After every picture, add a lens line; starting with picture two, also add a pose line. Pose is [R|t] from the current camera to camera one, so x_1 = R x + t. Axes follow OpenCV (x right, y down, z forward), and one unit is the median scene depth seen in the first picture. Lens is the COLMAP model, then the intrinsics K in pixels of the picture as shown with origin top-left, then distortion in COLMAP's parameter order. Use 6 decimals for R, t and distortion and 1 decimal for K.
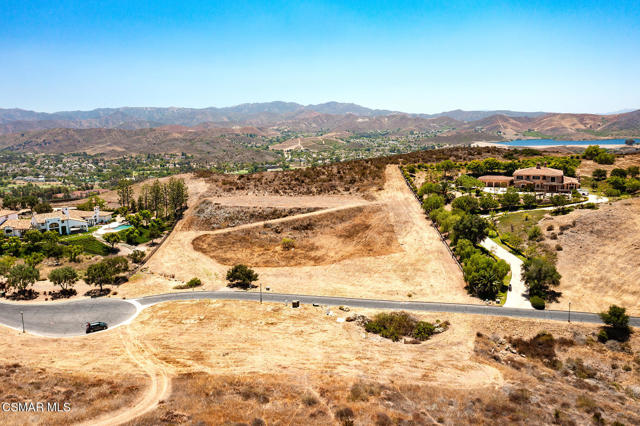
lens RADIAL K [[513.6, 0, 320.9], [0, 513.6, 213.6], [0, 0, 1]] dist [-0.015223, 0.030226]
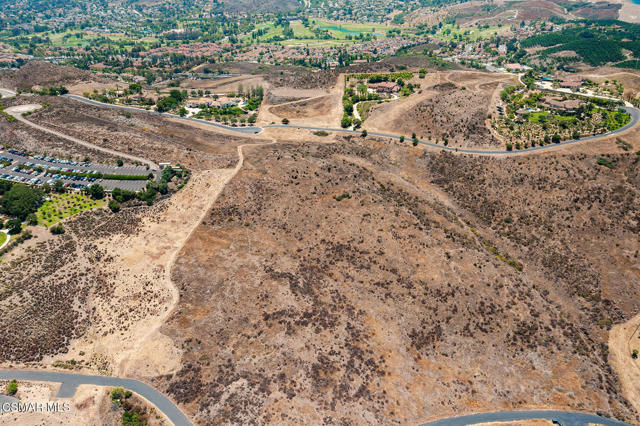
lens RADIAL K [[513.6, 0, 317.2], [0, 513.6, 217.3], [0, 0, 1]] dist [-0.015223, 0.030226]
pose [[0.998585, 0.022226, -0.048321, 0.212562], [-0.005440, 0.946420, 0.322892, -0.327427], [0.052908, -0.322172, 0.945201, -2.121329]]
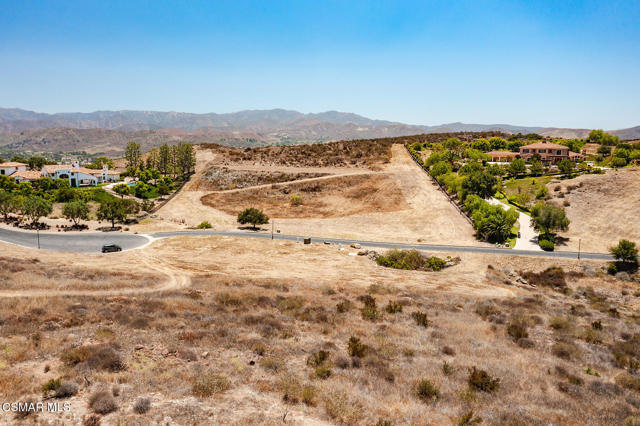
lens RADIAL K [[513.6, 0, 321.0], [0, 513.6, 215.0], [0, 0, 1]] dist [-0.015223, 0.030226]
pose [[0.999559, 0.029054, 0.006139, -0.019381], [-0.028949, 0.999444, -0.016558, 0.091540], [-0.006617, 0.016373, 0.999844, -0.005585]]
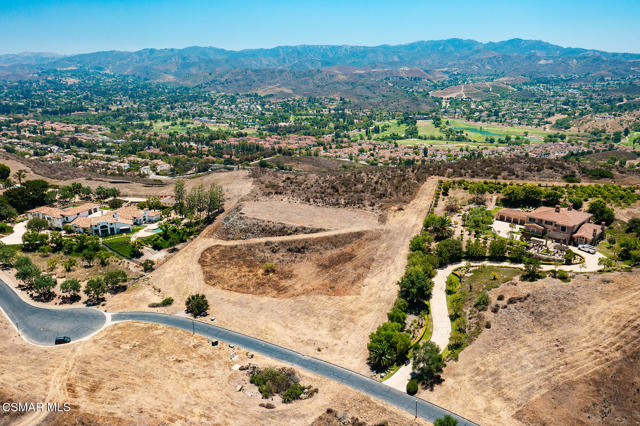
lens RADIAL K [[513.6, 0, 310.1], [0, 513.6, 213.2], [0, 0, 1]] dist [-0.015223, 0.030226]
pose [[0.938828, 0.105484, -0.327833, 0.338970], [-0.066310, 0.989492, 0.128487, -0.190208], [0.337941, -0.098889, 0.935958, -0.011612]]
